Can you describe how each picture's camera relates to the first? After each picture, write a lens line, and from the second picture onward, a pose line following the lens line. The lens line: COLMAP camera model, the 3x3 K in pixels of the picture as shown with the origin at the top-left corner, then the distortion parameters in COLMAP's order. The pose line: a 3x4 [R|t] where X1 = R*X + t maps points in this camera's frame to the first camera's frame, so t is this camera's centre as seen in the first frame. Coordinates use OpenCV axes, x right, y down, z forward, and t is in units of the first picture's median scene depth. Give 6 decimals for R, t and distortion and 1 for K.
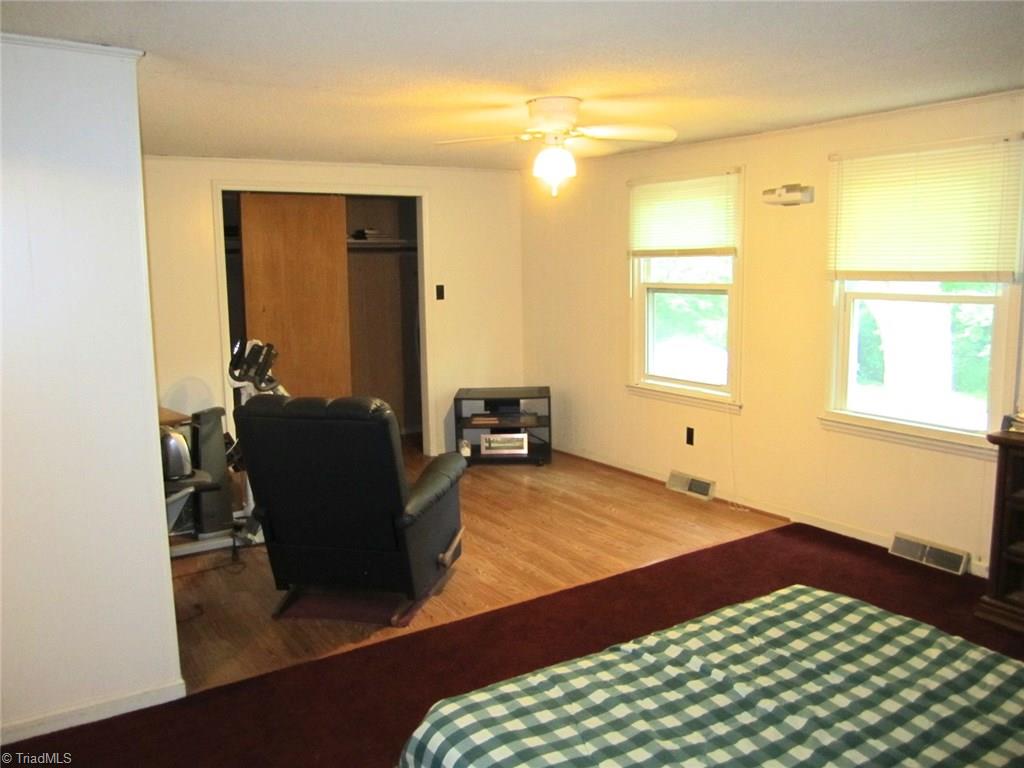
lens RADIAL K [[848.9, 0, 512.0], [0, 848.9, 384.0], [0, 0, 1]] dist [0.004526, 0.001303]
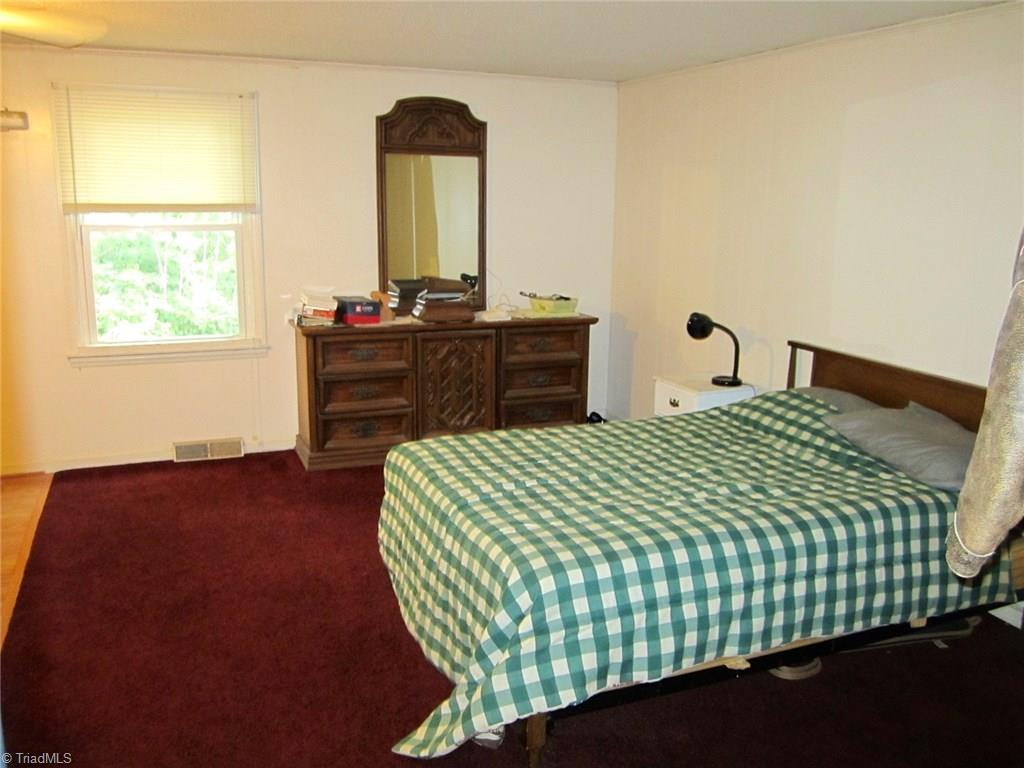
lens RADIAL K [[874.2, 0, 512.0], [0, 874.2, 384.0], [0, 0, 1]] dist [-0.046690, -0.013302]
pose [[0.165641, -0.187486, 0.968200, -0.617852], [0.127787, 0.977566, 0.167437, -0.036602], [-0.977872, 0.095989, 0.185883, 0.400720]]
